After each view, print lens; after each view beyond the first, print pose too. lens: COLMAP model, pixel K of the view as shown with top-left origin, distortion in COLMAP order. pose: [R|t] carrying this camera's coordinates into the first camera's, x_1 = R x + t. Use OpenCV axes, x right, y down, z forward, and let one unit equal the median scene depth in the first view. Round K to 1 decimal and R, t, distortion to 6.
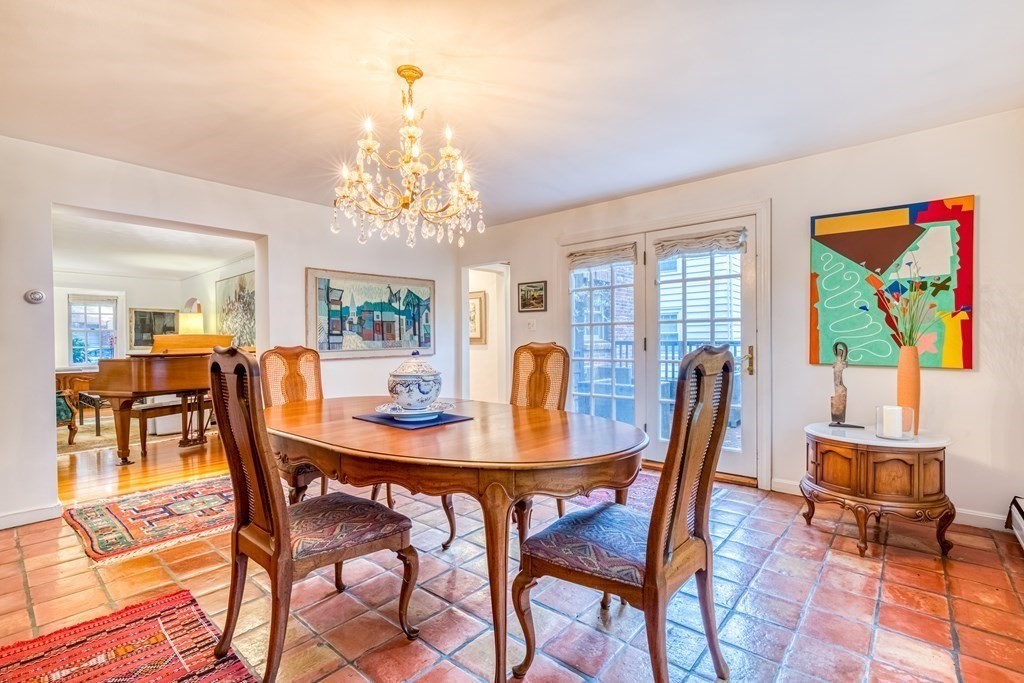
lens RADIAL K [[467.4, 0, 517.5], [0, 467.4, 343.7], [0, 0, 1]] dist [-0.002140, -0.000227]
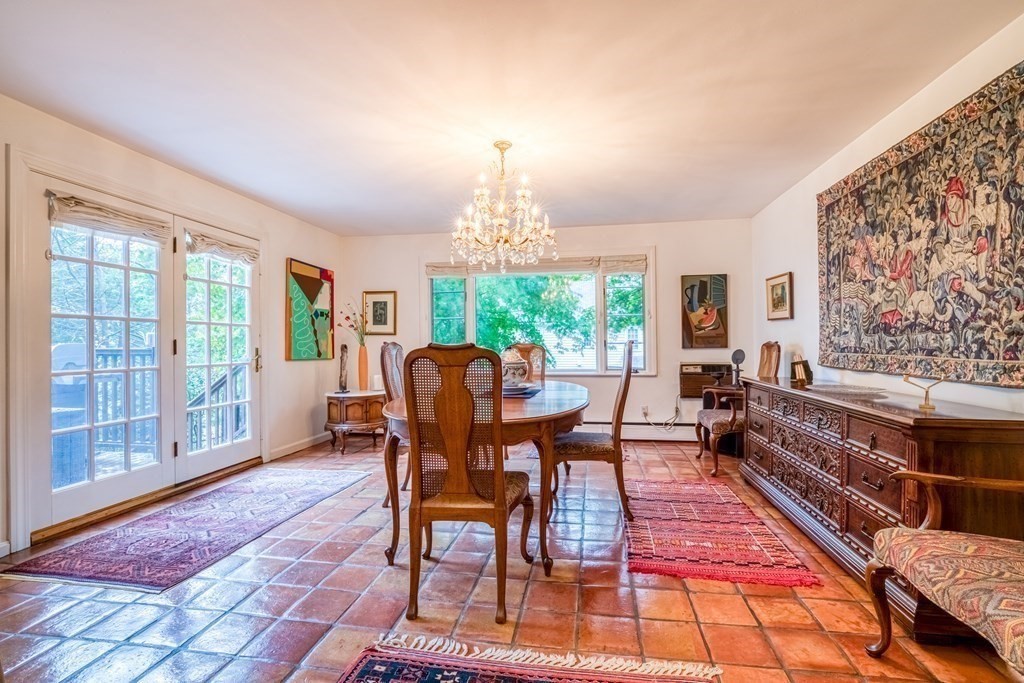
lens RADIAL K [[467.4, 0, 516.5], [0, 467.4, 343.7], [0, 0, 1]] dist [-0.002140, -0.000227]
pose [[-0.507338, 0.009228, 0.861698, -1.062305], [0.009188, 0.999944, -0.005299, 0.008514], [-0.861698, 0.005229, -0.507395, 1.240944]]
